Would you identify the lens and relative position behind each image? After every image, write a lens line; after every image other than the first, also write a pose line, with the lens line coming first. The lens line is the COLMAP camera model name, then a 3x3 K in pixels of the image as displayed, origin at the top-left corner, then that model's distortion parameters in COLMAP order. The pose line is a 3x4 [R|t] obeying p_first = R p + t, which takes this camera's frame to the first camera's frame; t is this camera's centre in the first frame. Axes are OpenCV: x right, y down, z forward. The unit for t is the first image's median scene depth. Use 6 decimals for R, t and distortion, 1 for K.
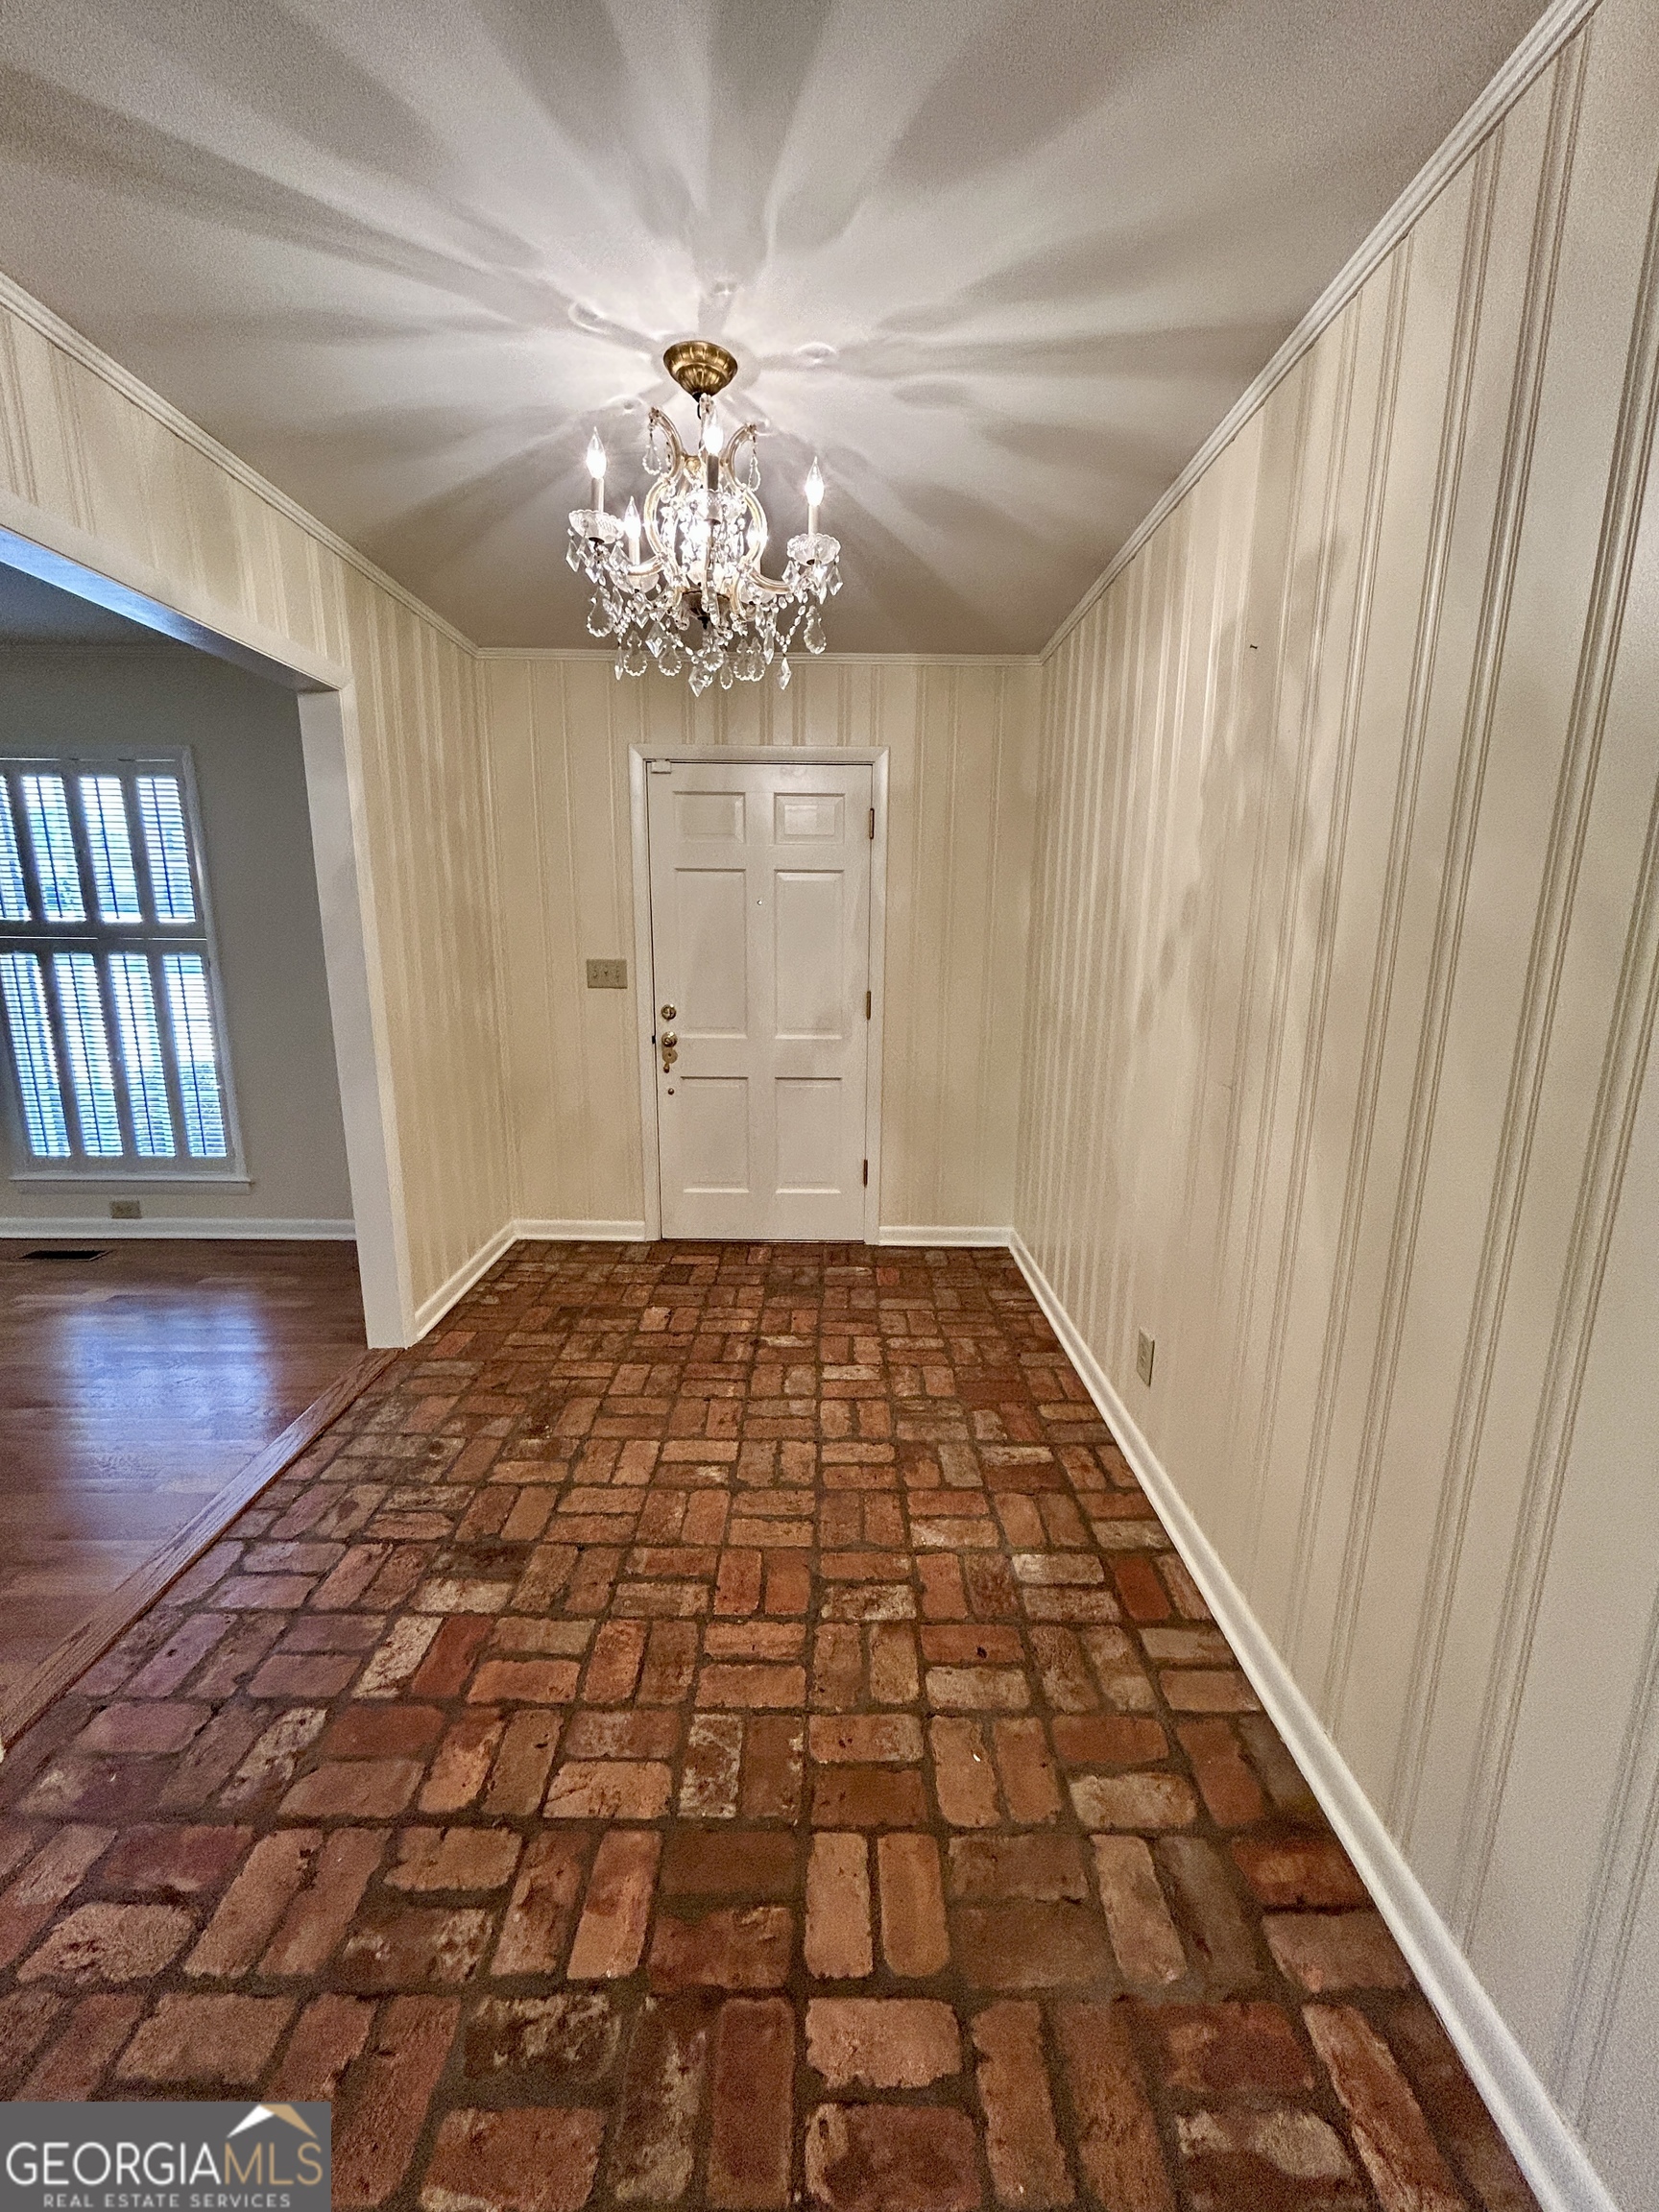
lens RADIAL K [[897.3, 0, 834.4], [0, 897.3, 1110.5], [0, 0, 1]] dist [0.002337, 0.000472]
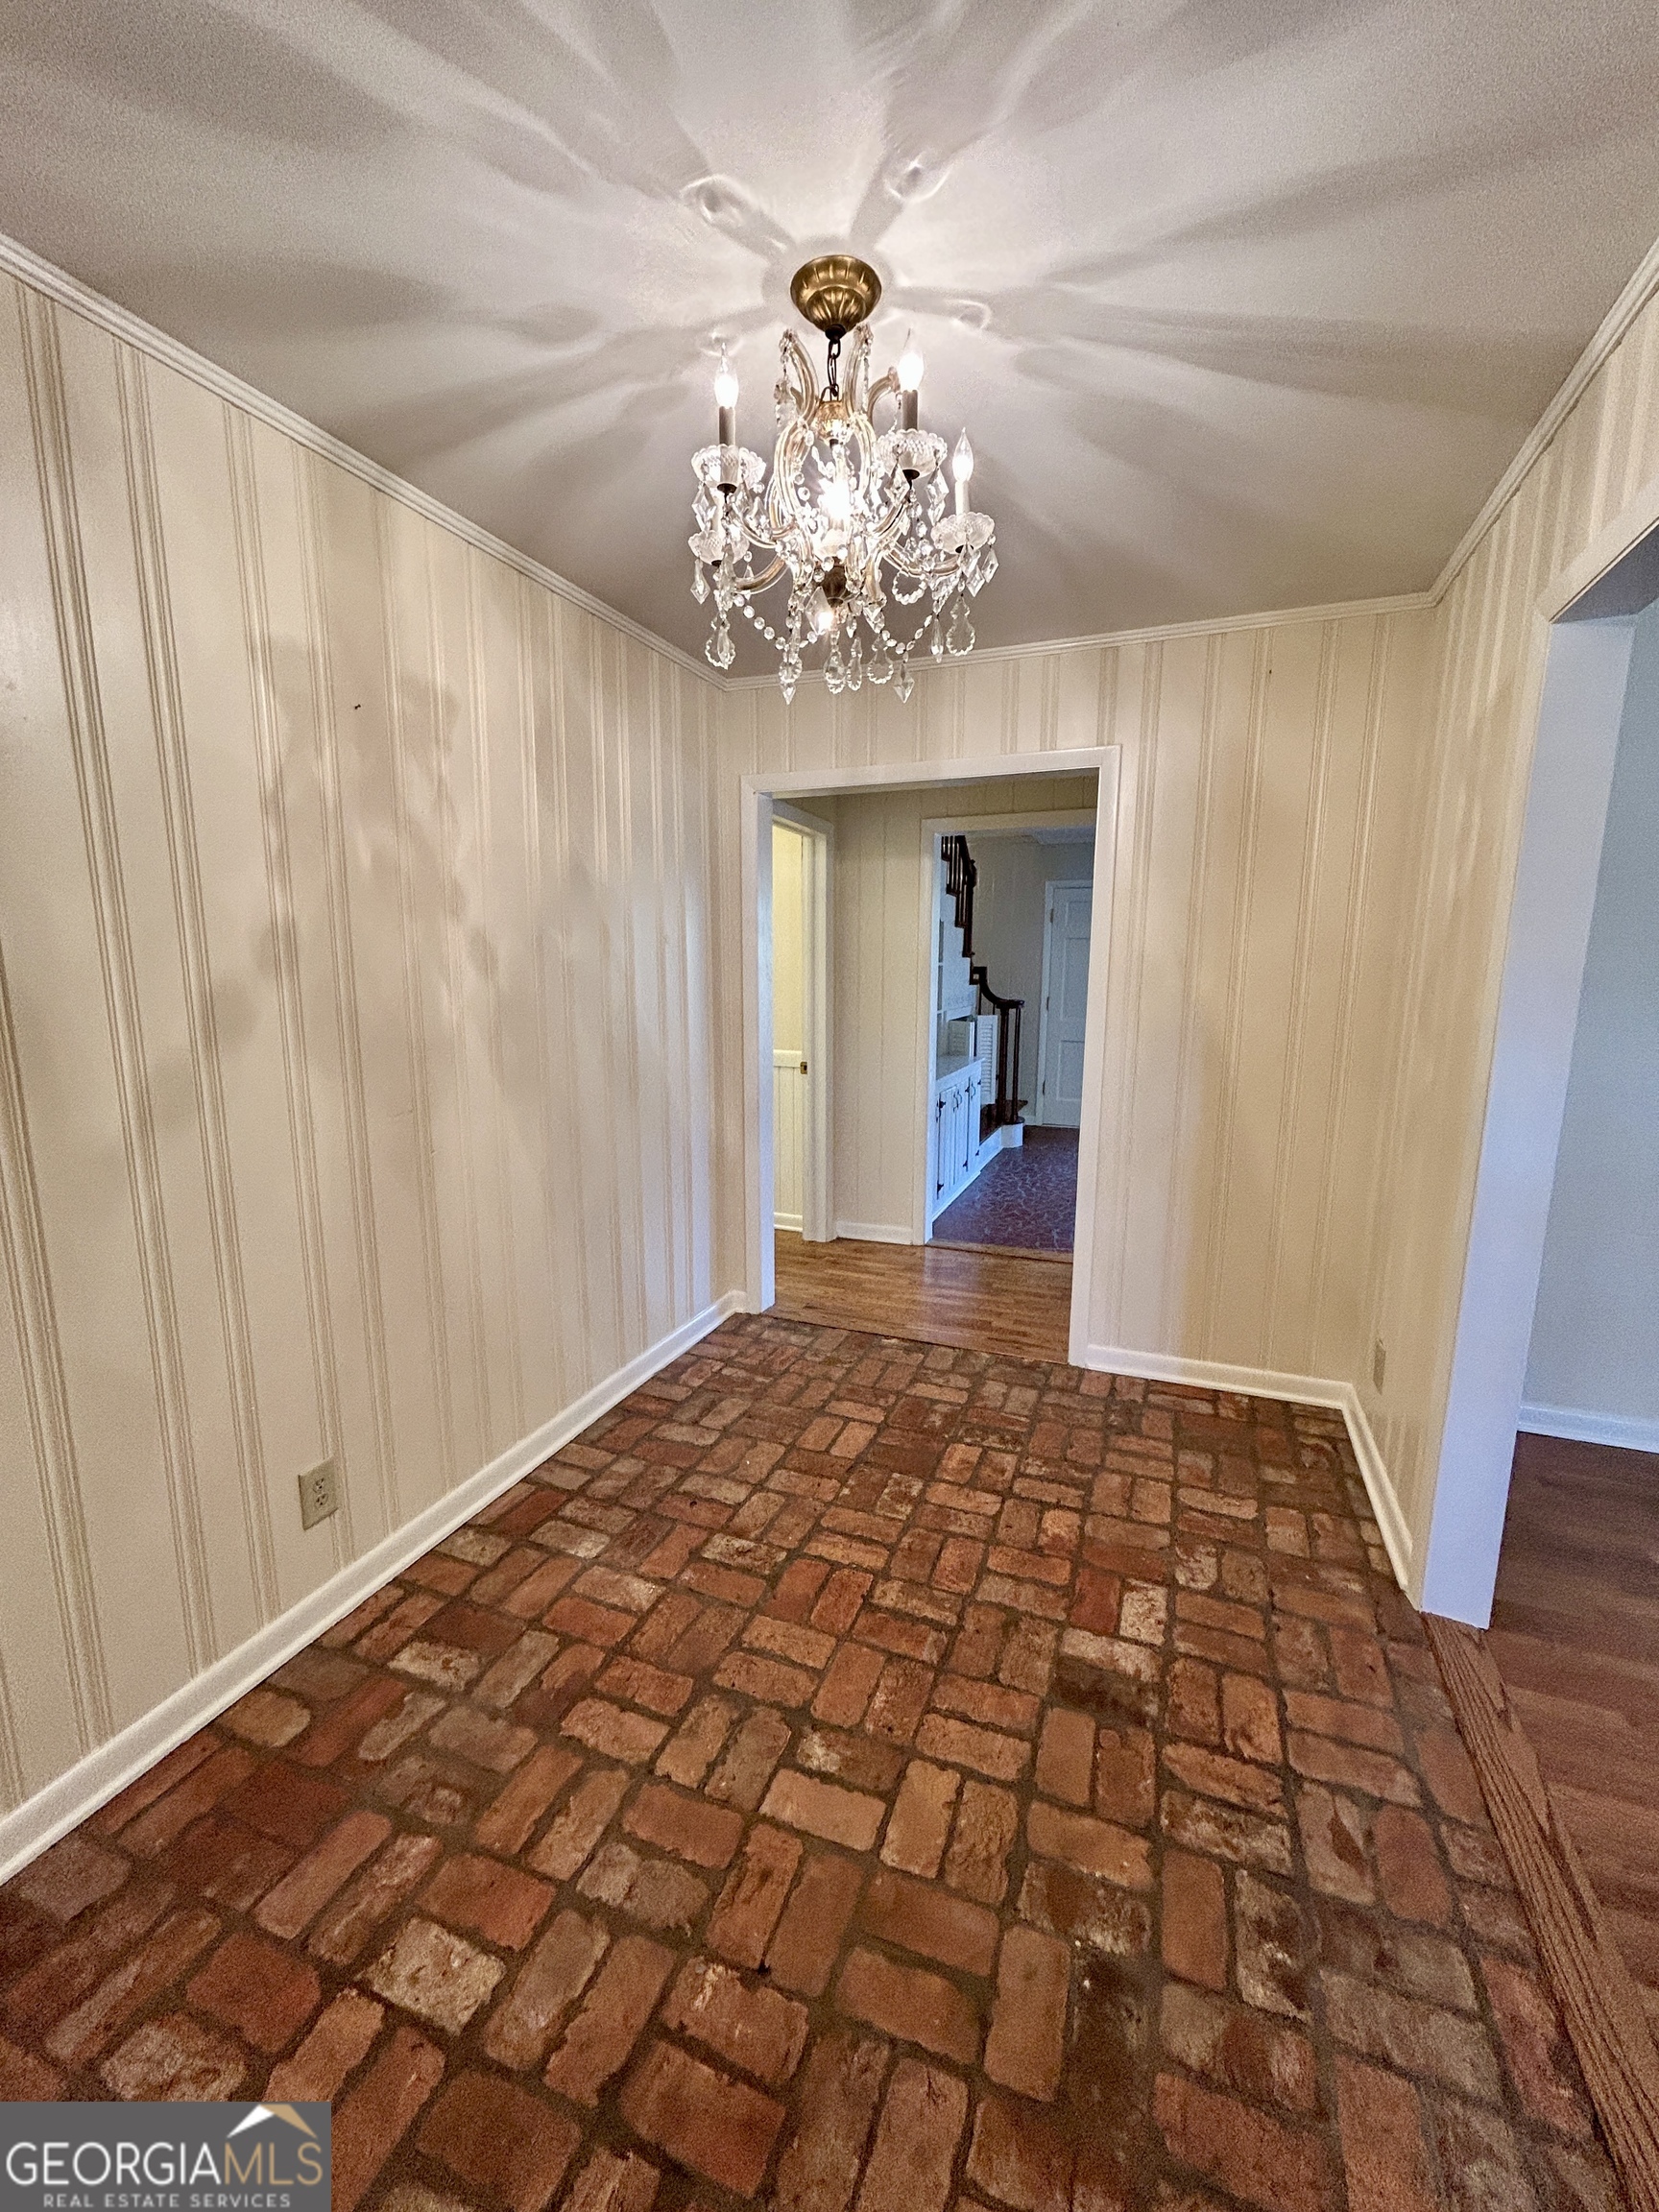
lens RADIAL K [[897.3, 0, 832.4], [0, 897.3, 1109.3], [0, 0, 1]] dist [0.002337, 0.000472]
pose [[-0.927689, -0.076458, 0.365440, -0.446492], [0.062646, 0.933052, 0.354246, -0.385468], [-0.368060, 0.351524, -0.860792, 1.750842]]
